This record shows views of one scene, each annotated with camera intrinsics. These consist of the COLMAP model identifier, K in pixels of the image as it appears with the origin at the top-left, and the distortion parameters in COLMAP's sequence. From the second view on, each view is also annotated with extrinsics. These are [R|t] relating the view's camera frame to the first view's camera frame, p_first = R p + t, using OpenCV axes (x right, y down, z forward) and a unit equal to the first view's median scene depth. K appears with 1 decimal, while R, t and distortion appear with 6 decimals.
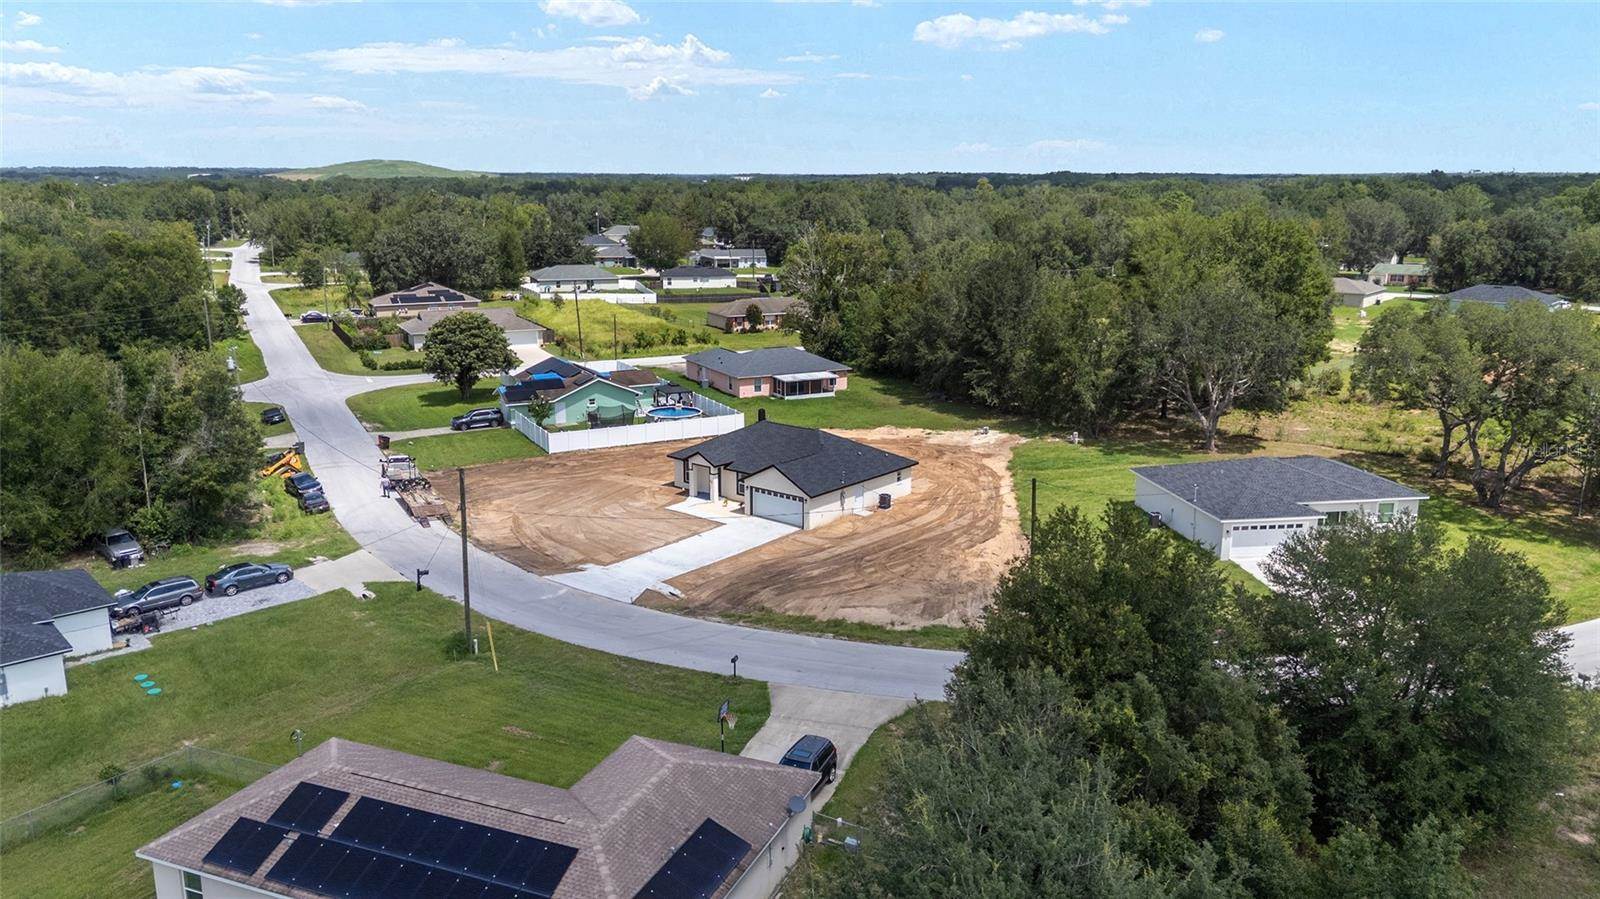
lens RADIAL K [[1193.3, 0, 800.0], [0, 1193.3, 449.5], [0, 0, 1]] dist [0.075490, -0.108968]
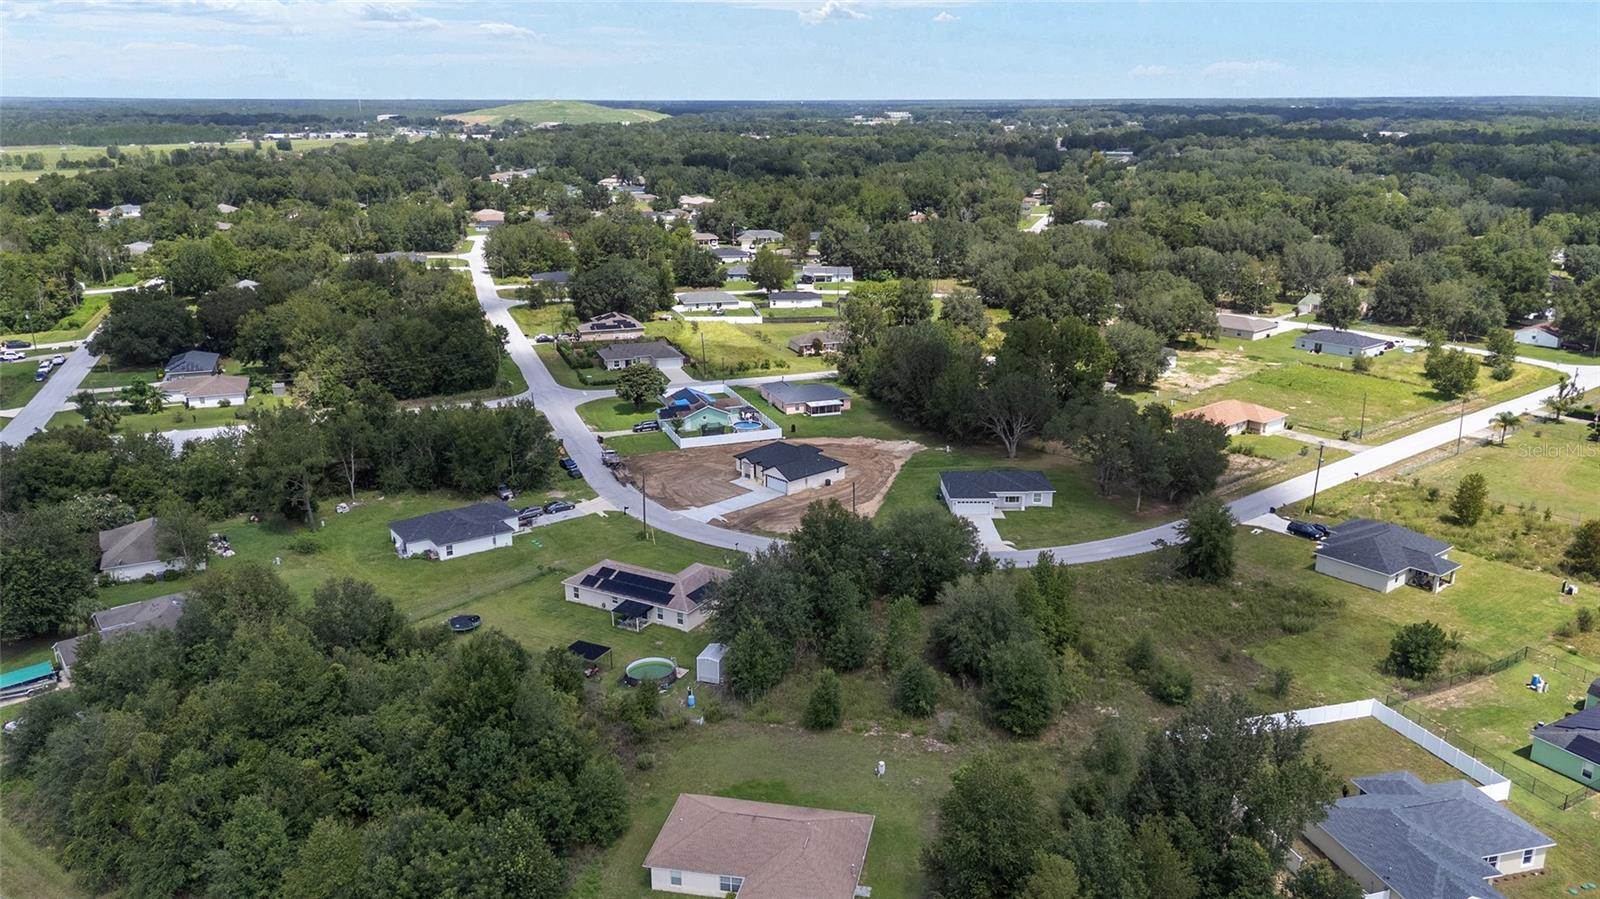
lens RADIAL K [[1193.3, 0, 800.0], [0, 1193.3, 449.5], [0, 0, 1]] dist [0.075490, -0.108968]
pose [[0.991945, 0.032890, -0.122322, 0.213707], [-0.025973, 0.997995, 0.057723, -0.106068], [0.123975, -0.054081, 0.990811, -0.874843]]
